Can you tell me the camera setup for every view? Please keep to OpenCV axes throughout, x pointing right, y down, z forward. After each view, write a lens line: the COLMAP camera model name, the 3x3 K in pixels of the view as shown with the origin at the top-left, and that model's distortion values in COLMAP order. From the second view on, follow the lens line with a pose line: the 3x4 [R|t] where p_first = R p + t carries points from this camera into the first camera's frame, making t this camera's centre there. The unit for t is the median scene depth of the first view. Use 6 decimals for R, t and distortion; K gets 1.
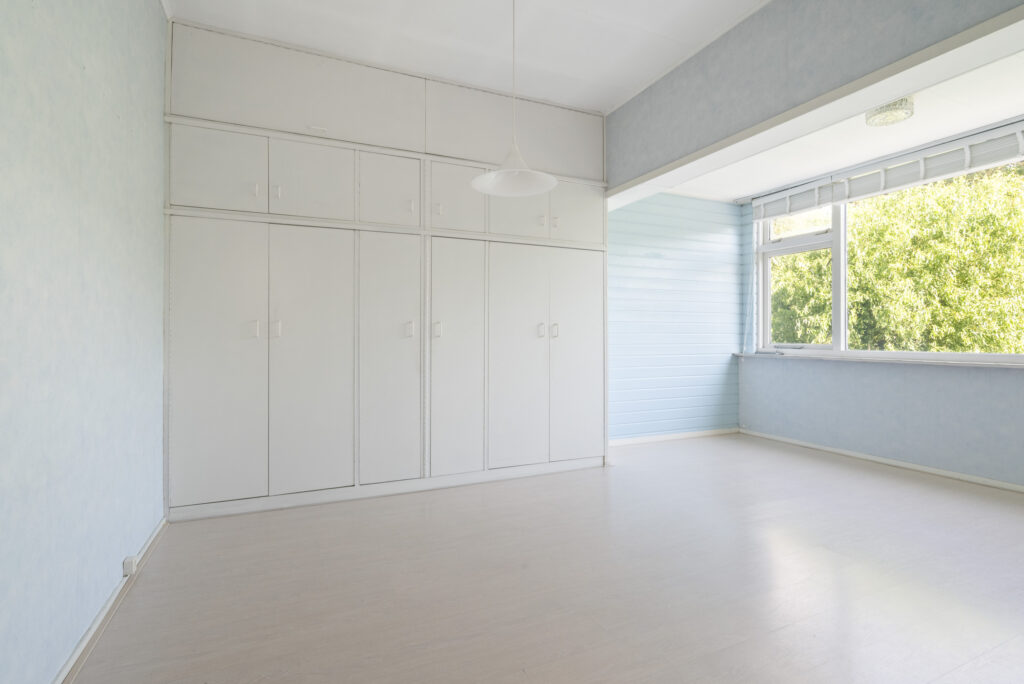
lens RADIAL K [[494.8, 0, 511.6], [0, 494.8, 338.7], [0, 0, 1]] dist [-0.000843, -0.001222]
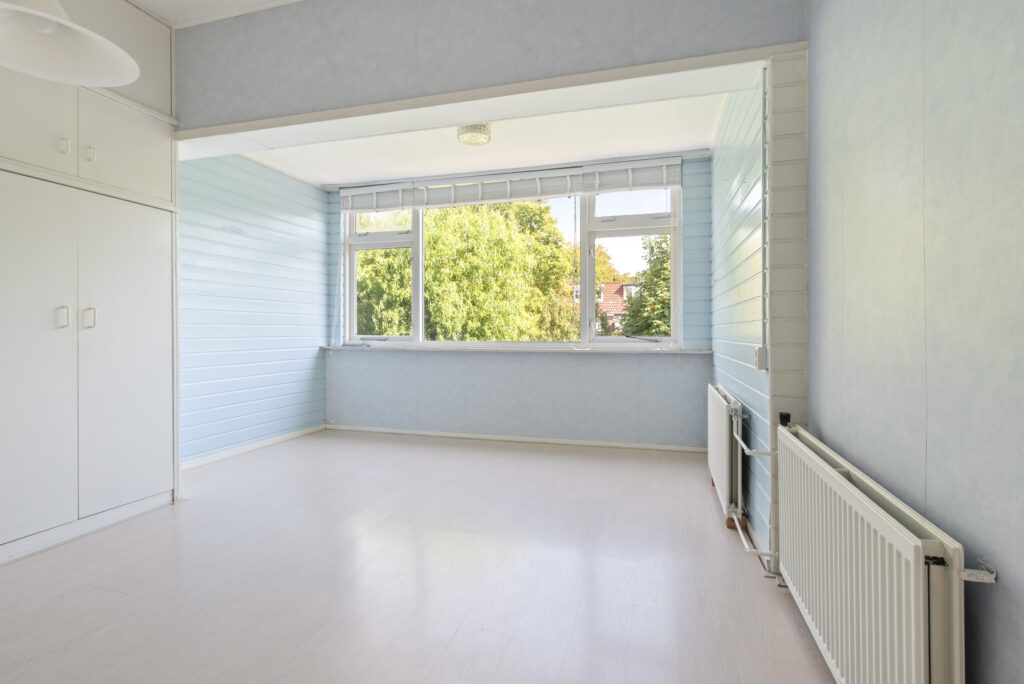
lens RADIAL K [[494.8, 0, 513.7], [0, 494.8, 333.9], [0, 0, 1]] dist [-0.000843, -0.001222]
pose [[0.650929, -0.004783, 0.759124, -0.033214], [0.003137, 0.999989, 0.003611, 0.003164], [-0.759132, 0.000031, 0.650936, 0.106209]]
